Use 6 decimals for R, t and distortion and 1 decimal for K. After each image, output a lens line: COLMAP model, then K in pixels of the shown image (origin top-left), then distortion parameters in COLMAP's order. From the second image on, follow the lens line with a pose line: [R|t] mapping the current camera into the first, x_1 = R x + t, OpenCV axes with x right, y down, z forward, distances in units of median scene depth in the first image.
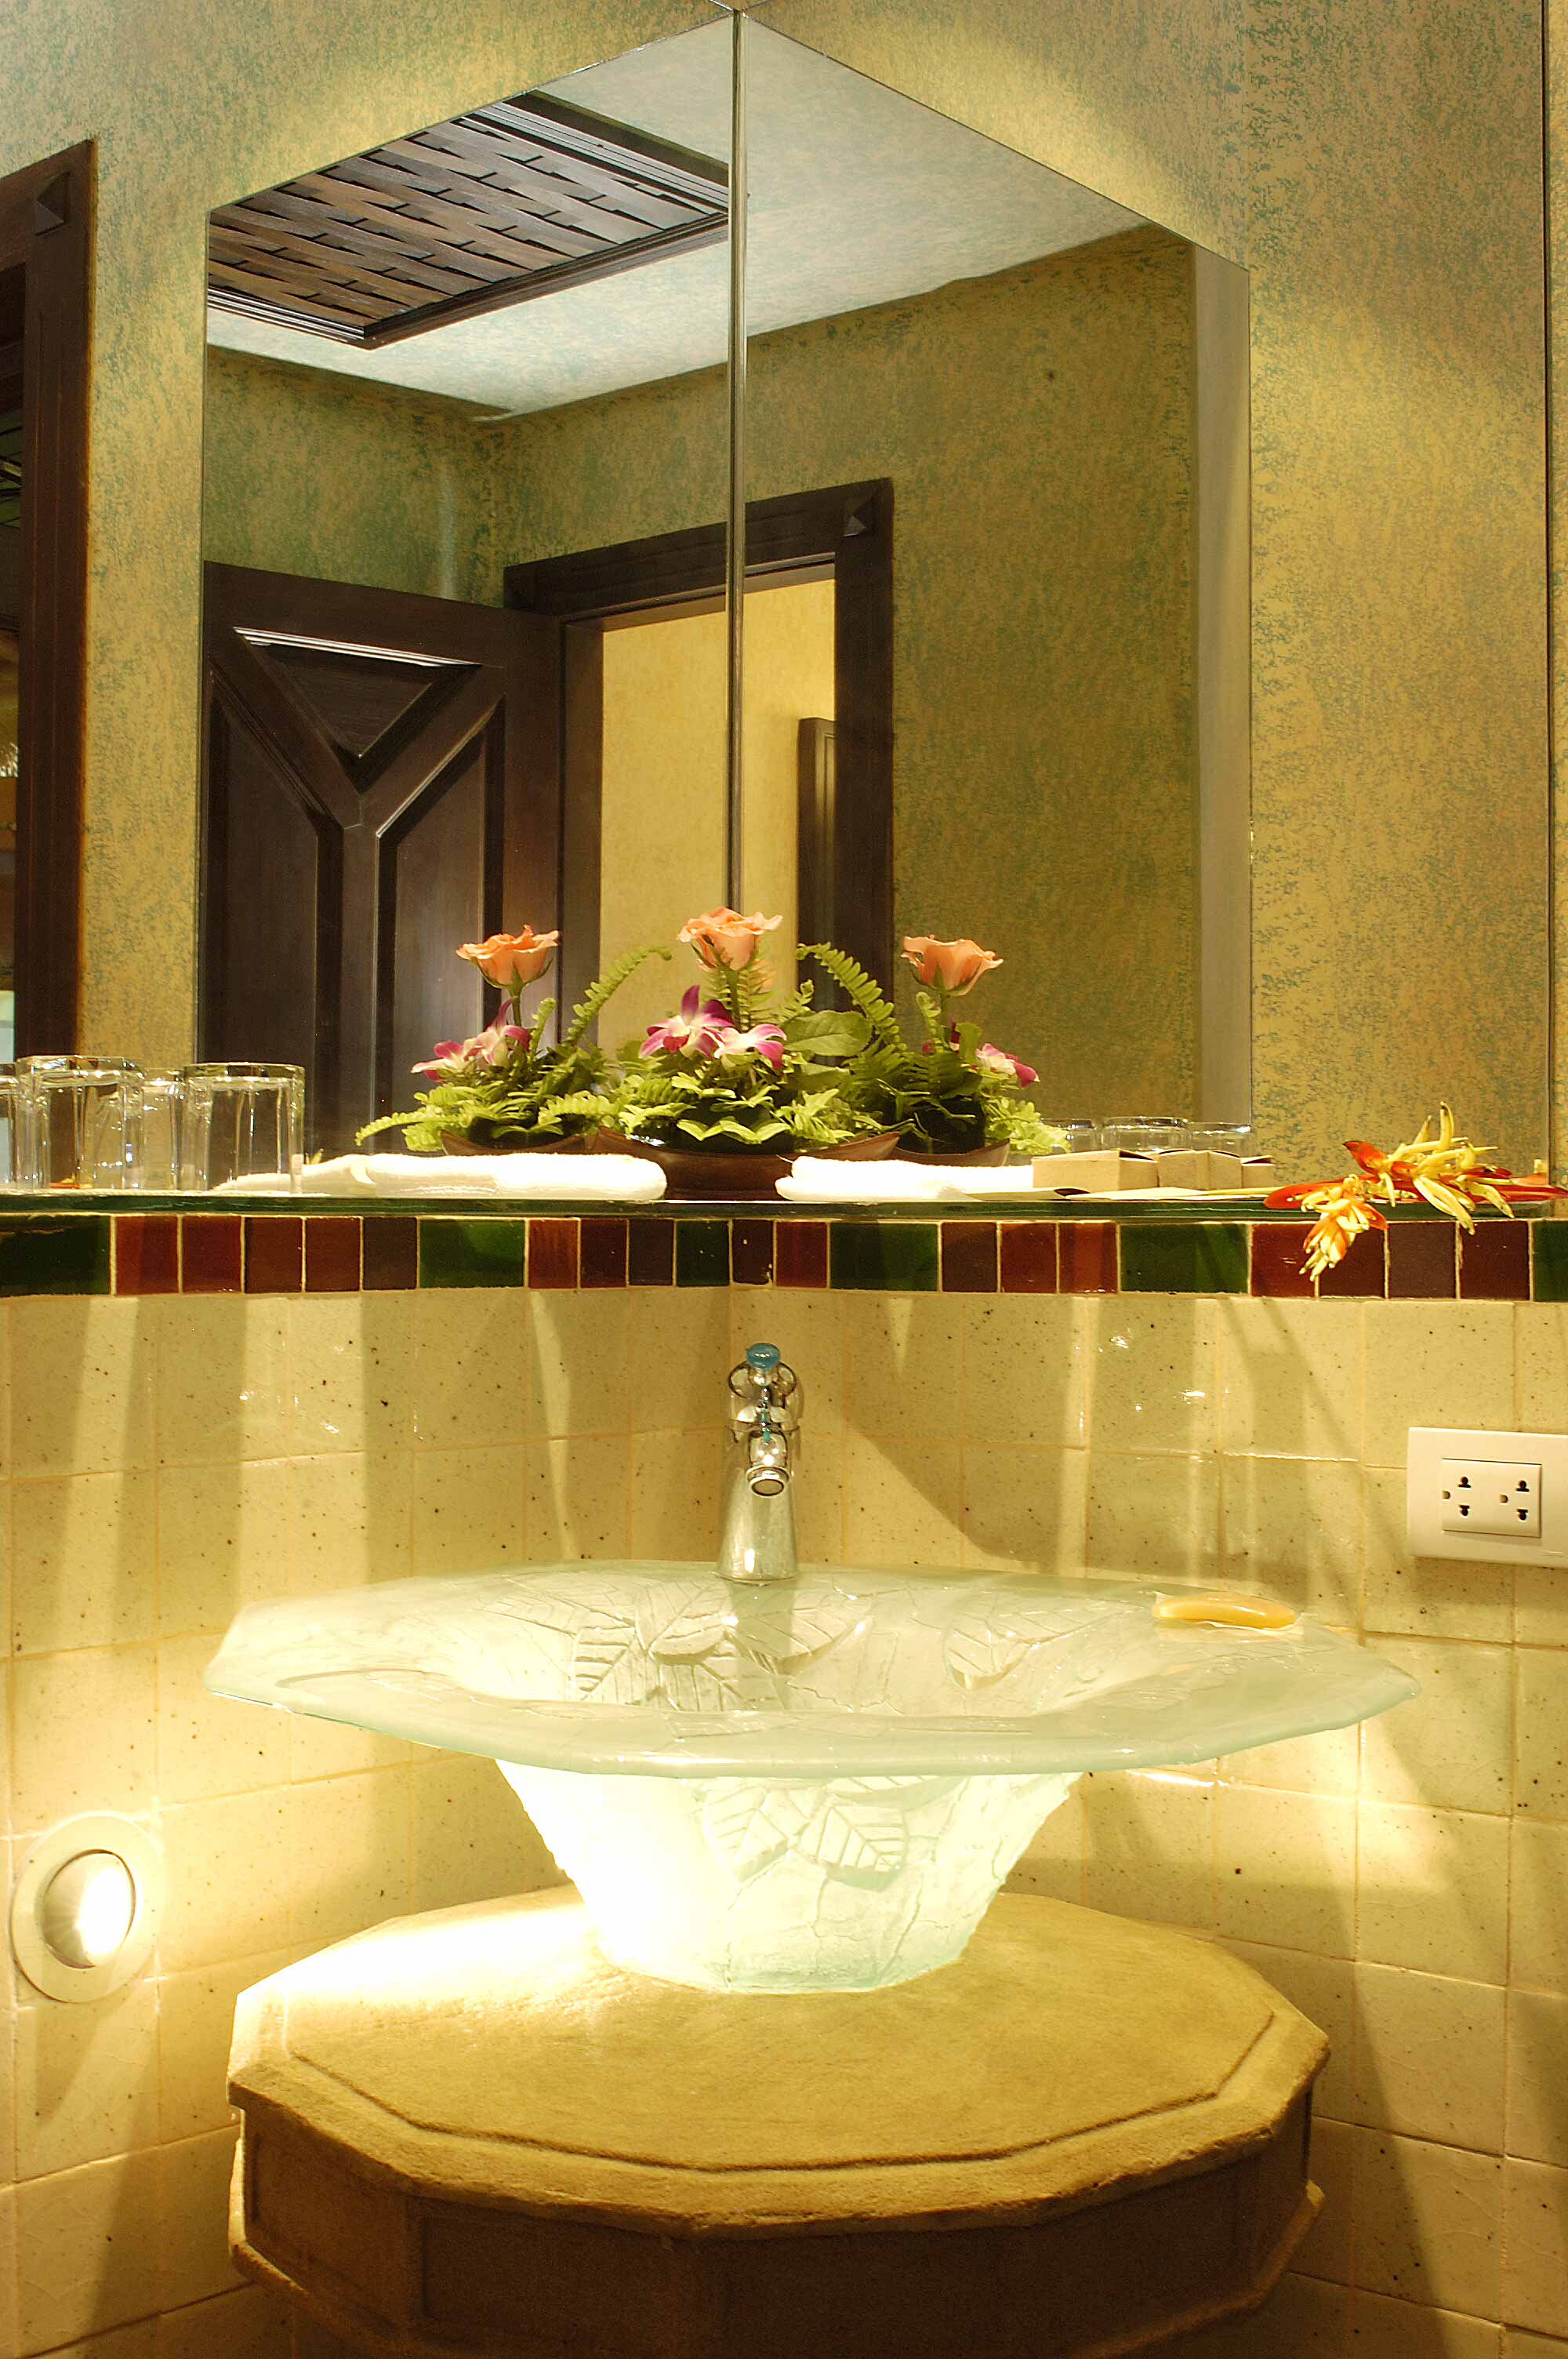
lens RADIAL K [[3061.1, 0, 784.0], [0, 3061.1, 1179.5], [0, 0, 1]] dist [-0.114921, 0.039763]
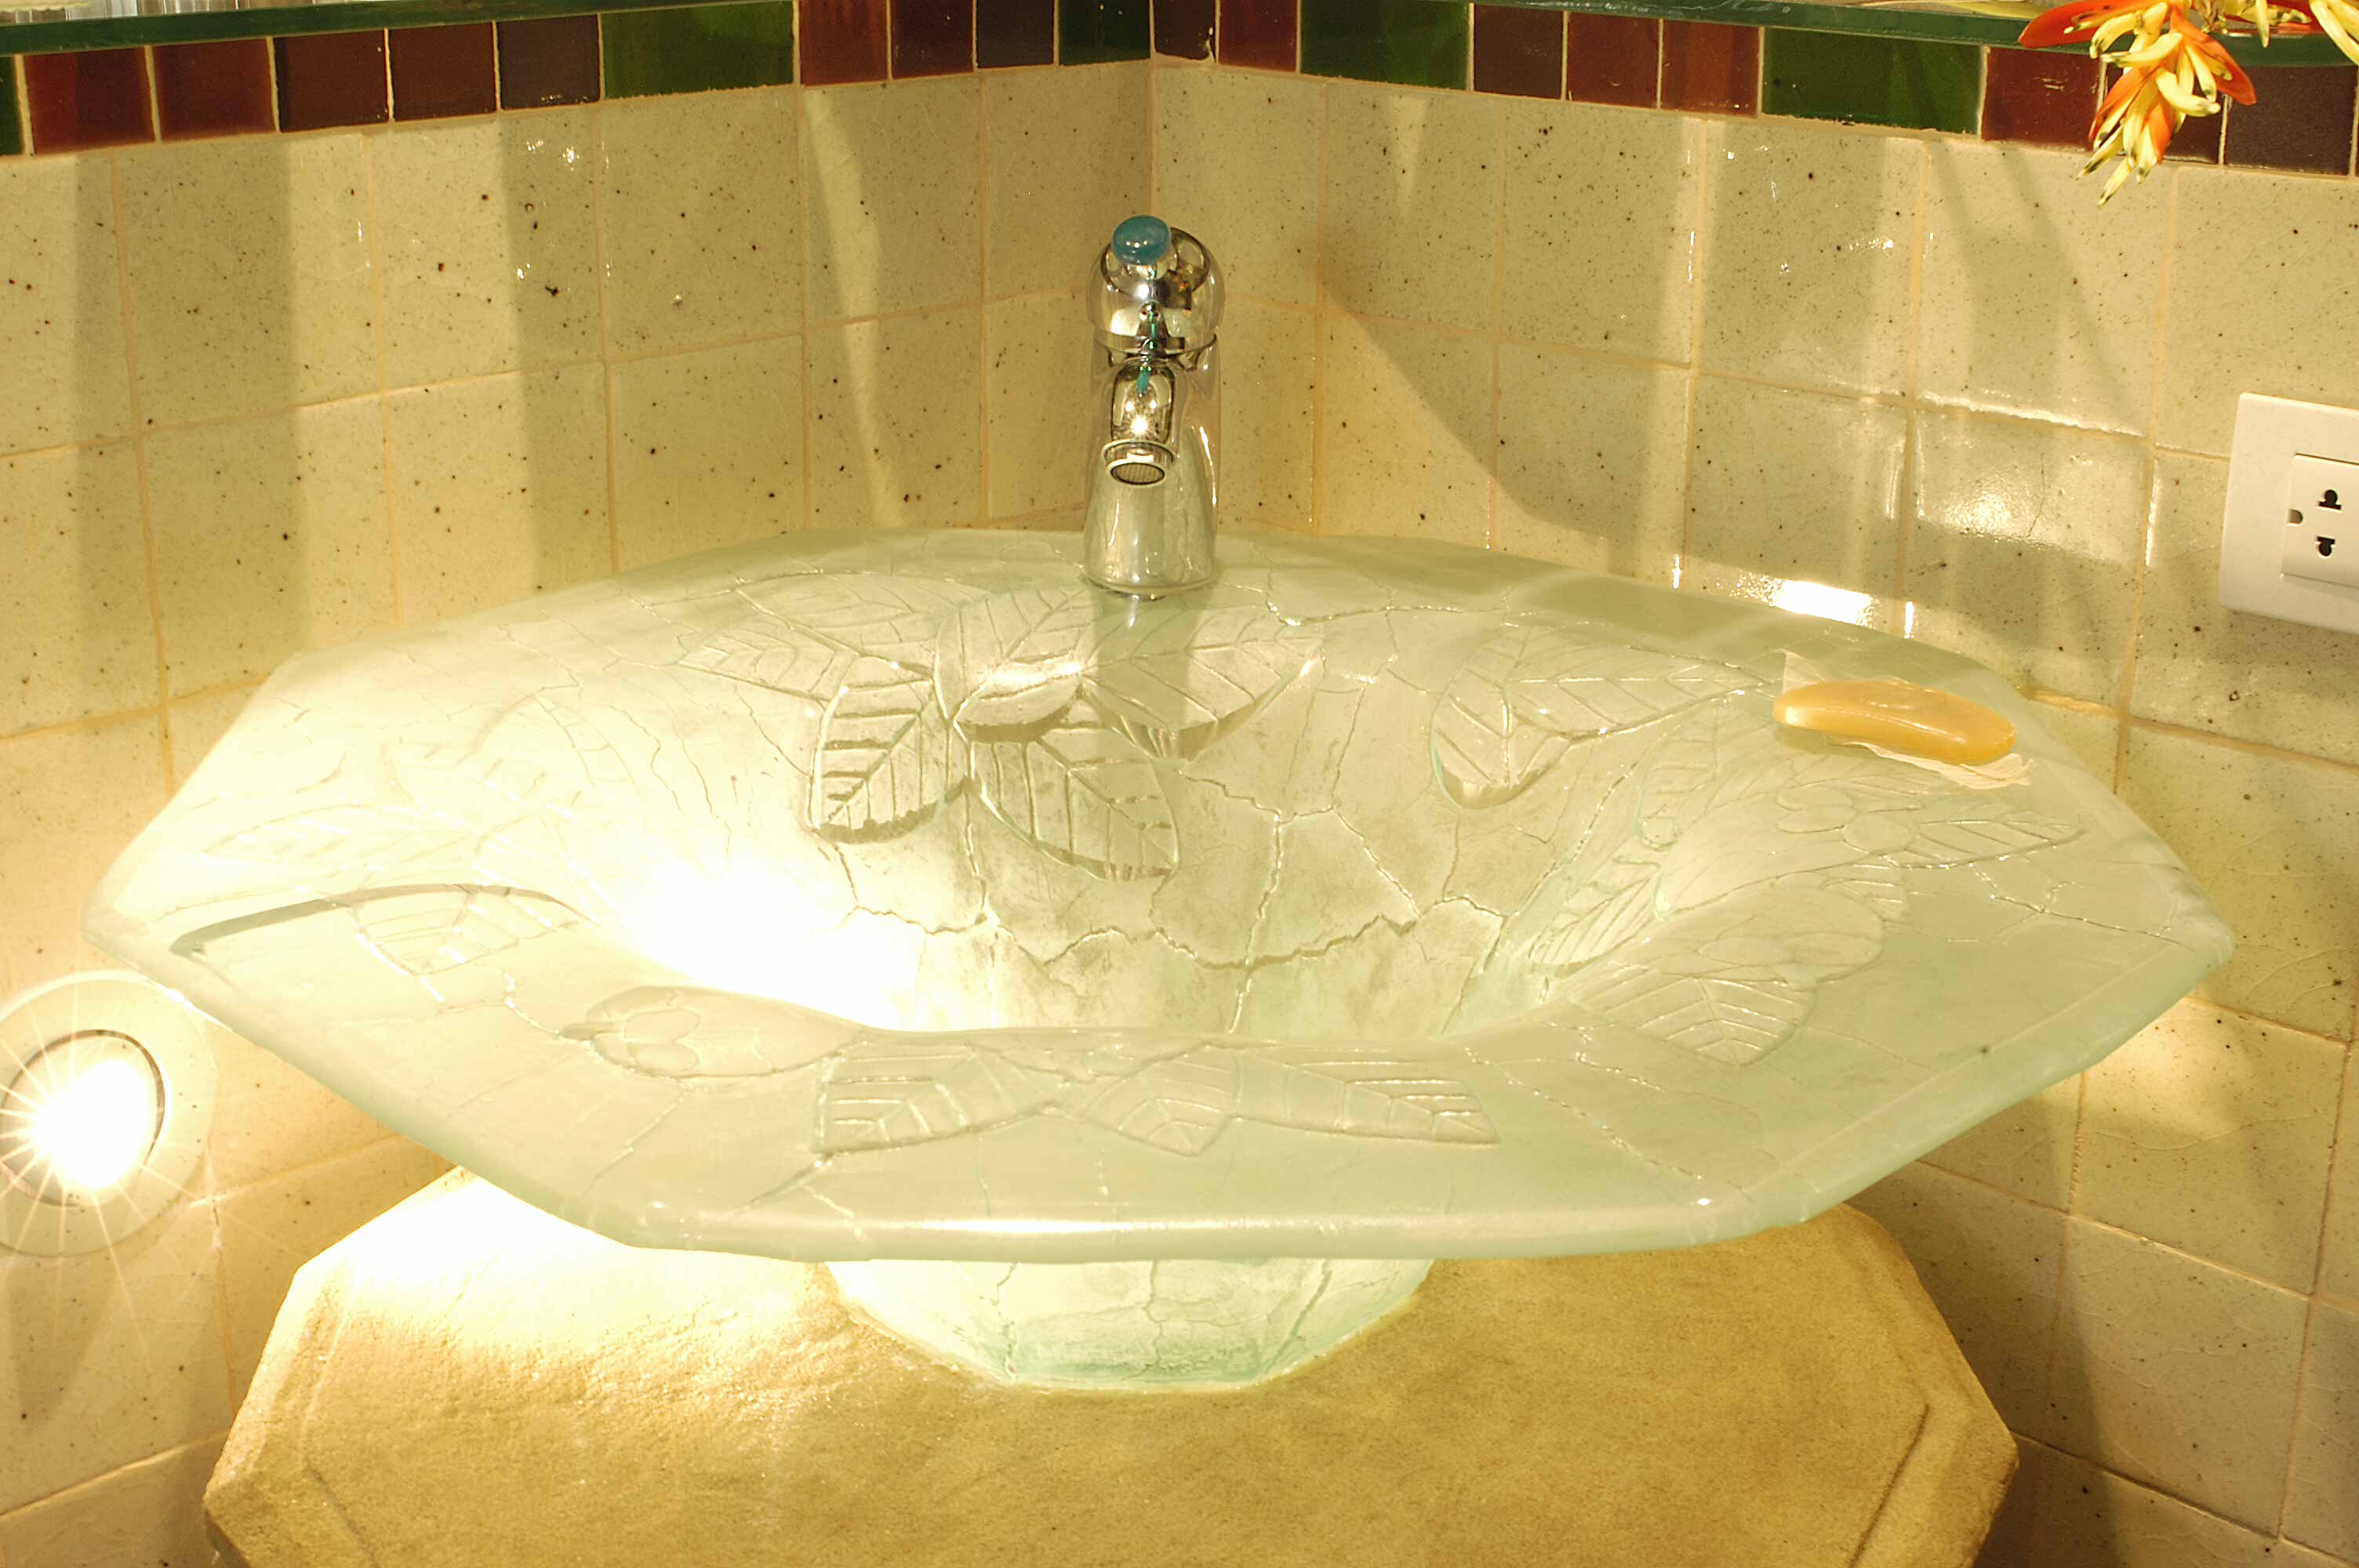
lens RADIAL K [[3198.9, 0, 1179.5], [0, 3198.9, 784.0], [0, 0, 1]] dist [-0.108168, 0.156977]
pose [[0.996229, 0.028369, -0.081997, 0.054799], [-0.000077, 0.945329, 0.326117, -0.044819], [0.086766, -0.324881, 0.941767, 0.385967]]
